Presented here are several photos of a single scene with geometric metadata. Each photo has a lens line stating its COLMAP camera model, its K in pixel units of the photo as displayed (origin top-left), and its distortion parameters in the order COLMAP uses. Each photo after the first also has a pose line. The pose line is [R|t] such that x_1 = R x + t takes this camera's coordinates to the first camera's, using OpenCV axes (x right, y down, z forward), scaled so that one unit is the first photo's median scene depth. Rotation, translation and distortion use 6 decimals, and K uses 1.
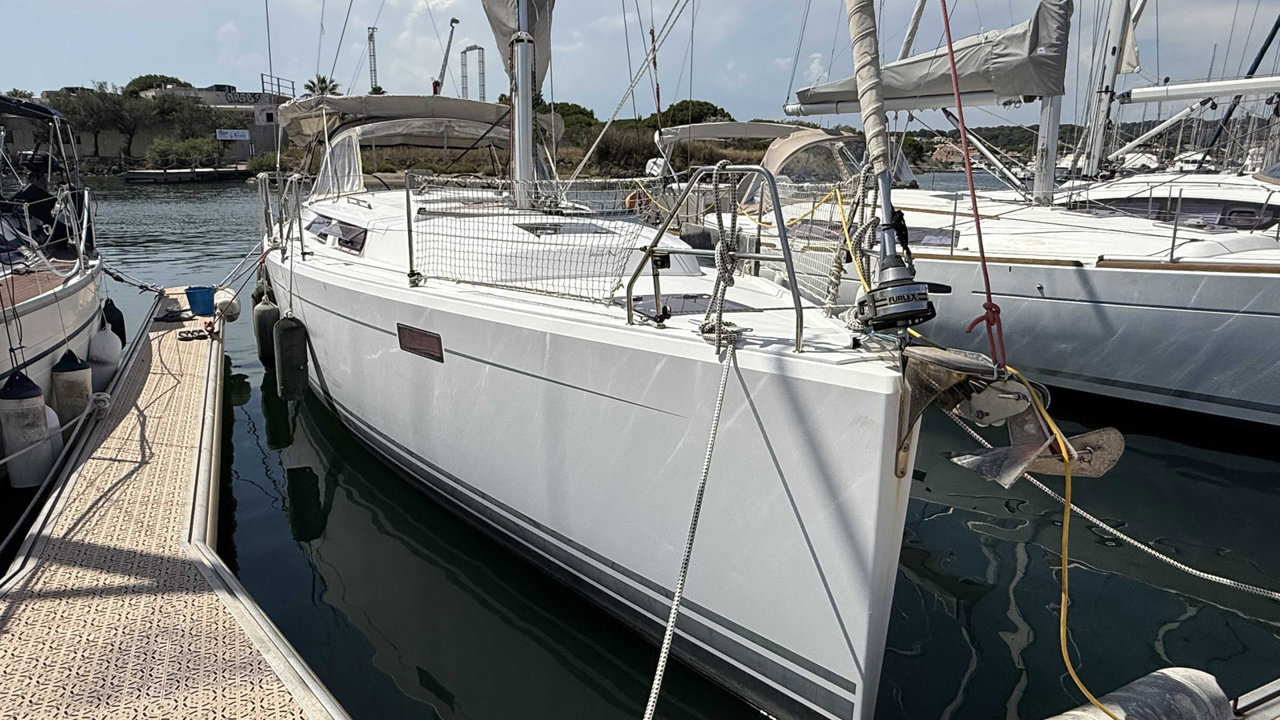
lens RADIAL K [[824.9, 0, 636.6], [0, 824.9, 385.7], [0, 0, 1]] dist [0.024588, 0.000947]
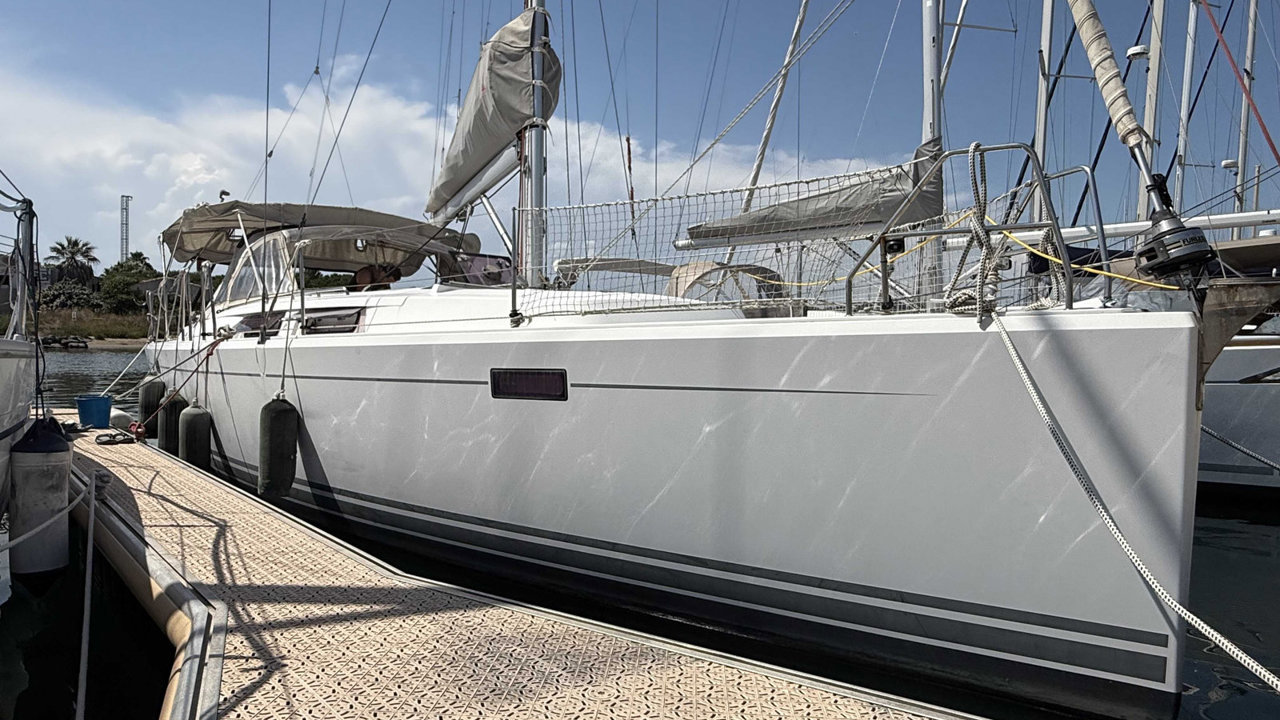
lens RADIAL K [[824.9, 0, 636.6], [0, 824.9, 385.7], [0, 0, 1]] dist [0.024588, 0.000947]
pose [[0.956468, -0.015608, 0.291421, -0.411120], [0.079702, 0.974578, -0.209391, 0.147765], [-0.280744, 0.223502, 0.933397, 0.115800]]
